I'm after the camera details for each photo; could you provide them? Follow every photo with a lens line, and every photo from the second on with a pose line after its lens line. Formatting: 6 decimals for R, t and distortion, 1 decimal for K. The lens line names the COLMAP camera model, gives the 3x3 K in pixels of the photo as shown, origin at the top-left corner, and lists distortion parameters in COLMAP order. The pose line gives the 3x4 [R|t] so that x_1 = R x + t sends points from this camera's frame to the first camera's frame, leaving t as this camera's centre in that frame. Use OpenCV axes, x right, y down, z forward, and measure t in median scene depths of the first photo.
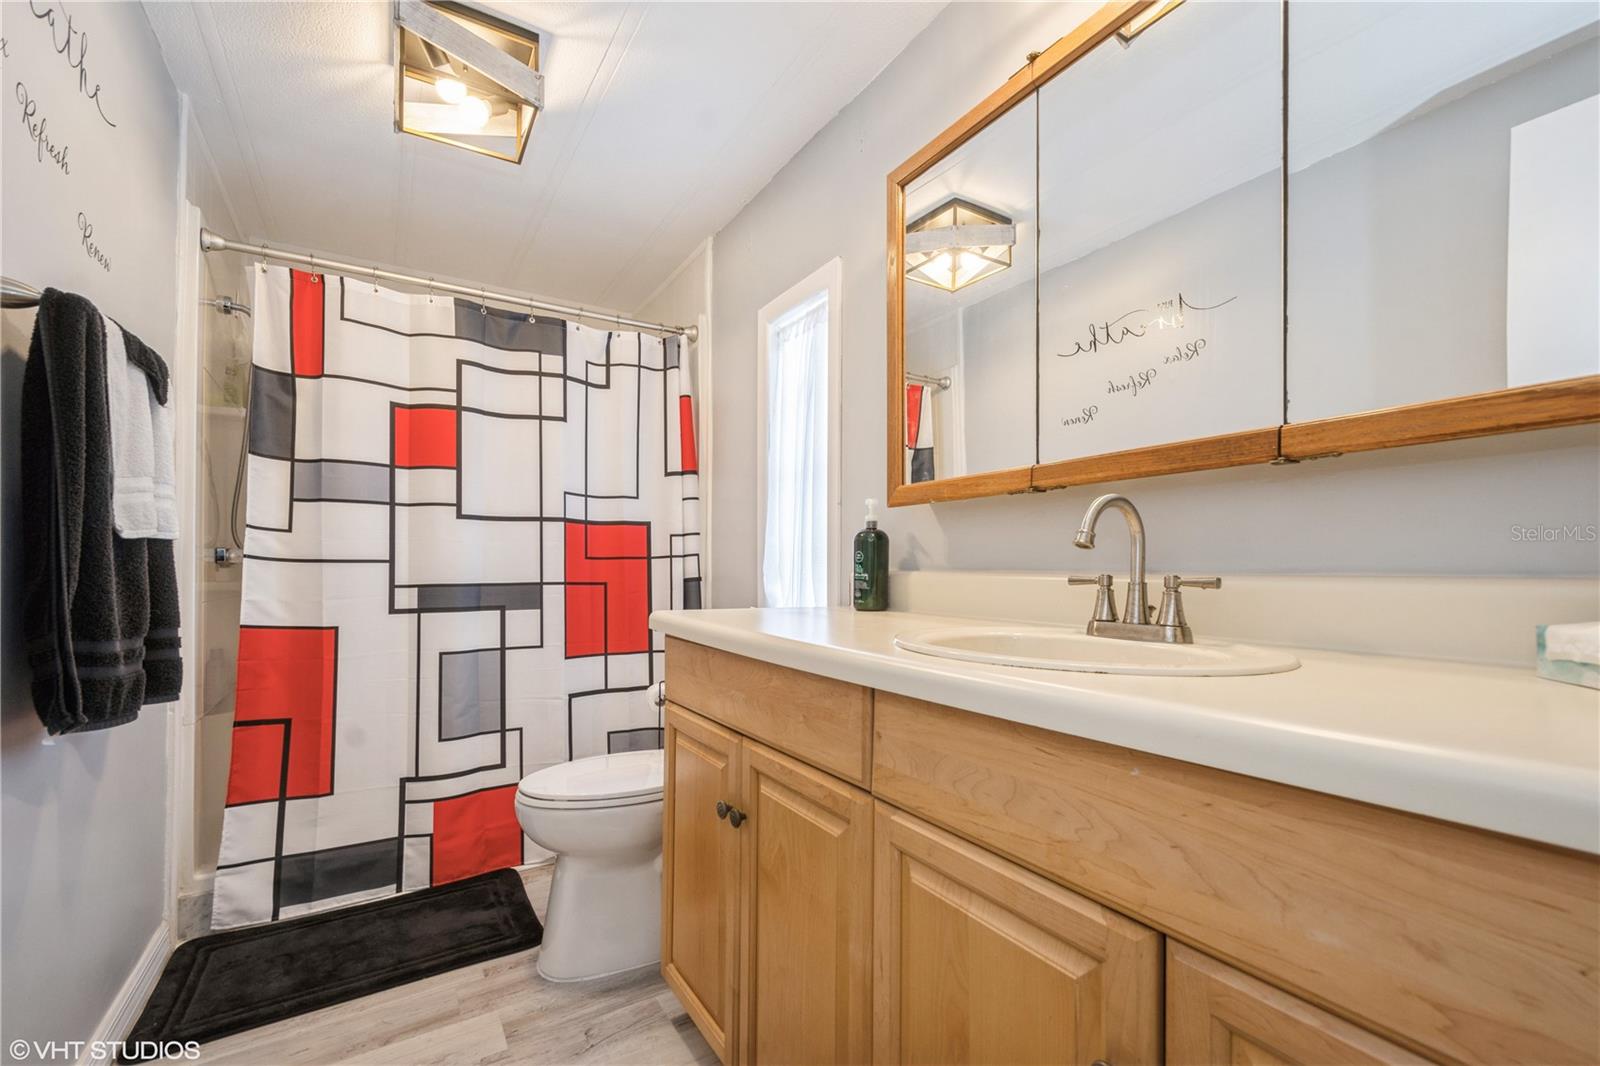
lens RADIAL K [[712.2, 0, 816.6], [0, 712.2, 550.4], [0, 0, 1]] dist [0.020340, -0.009179]
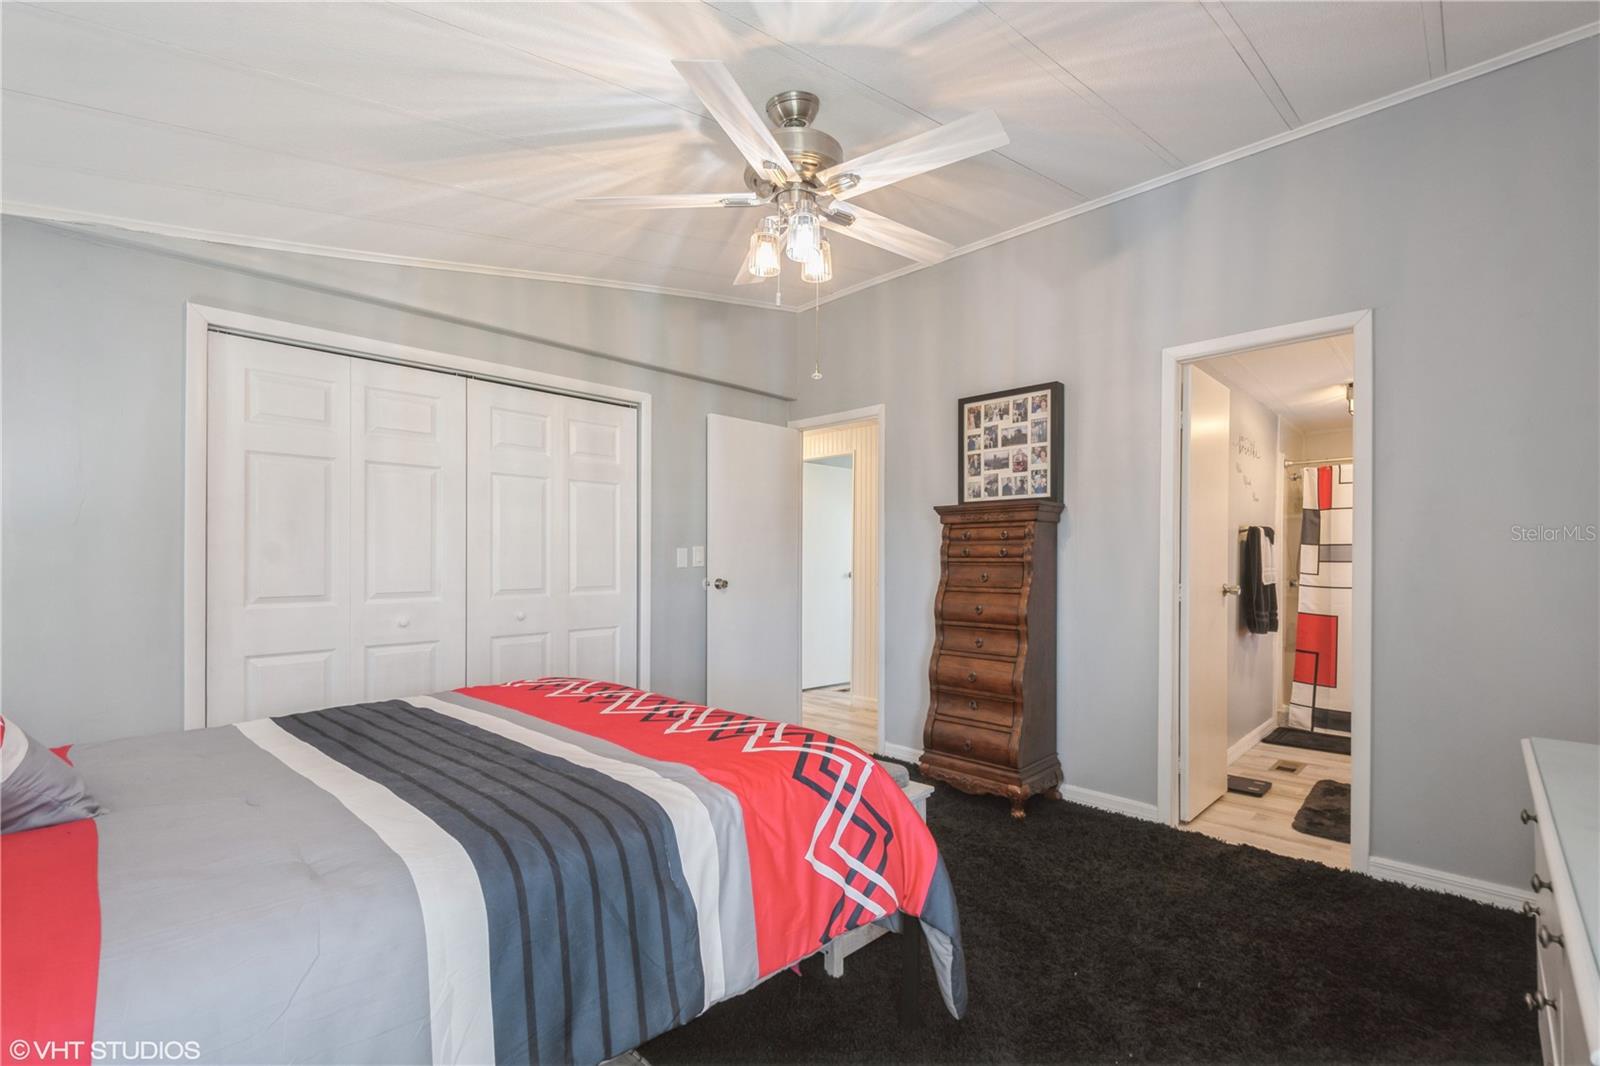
lens RADIAL K [[712.2, 0, 816.6], [0, 712.2, 550.4], [0, 0, 1]] dist [0.020340, -0.009179]
pose [[0.274828, 0.003338, -0.961488, 1.143821], [0.003639, 0.999983, 0.004512, -0.126733], [0.961486, -0.004739, 0.274811, -1.306060]]
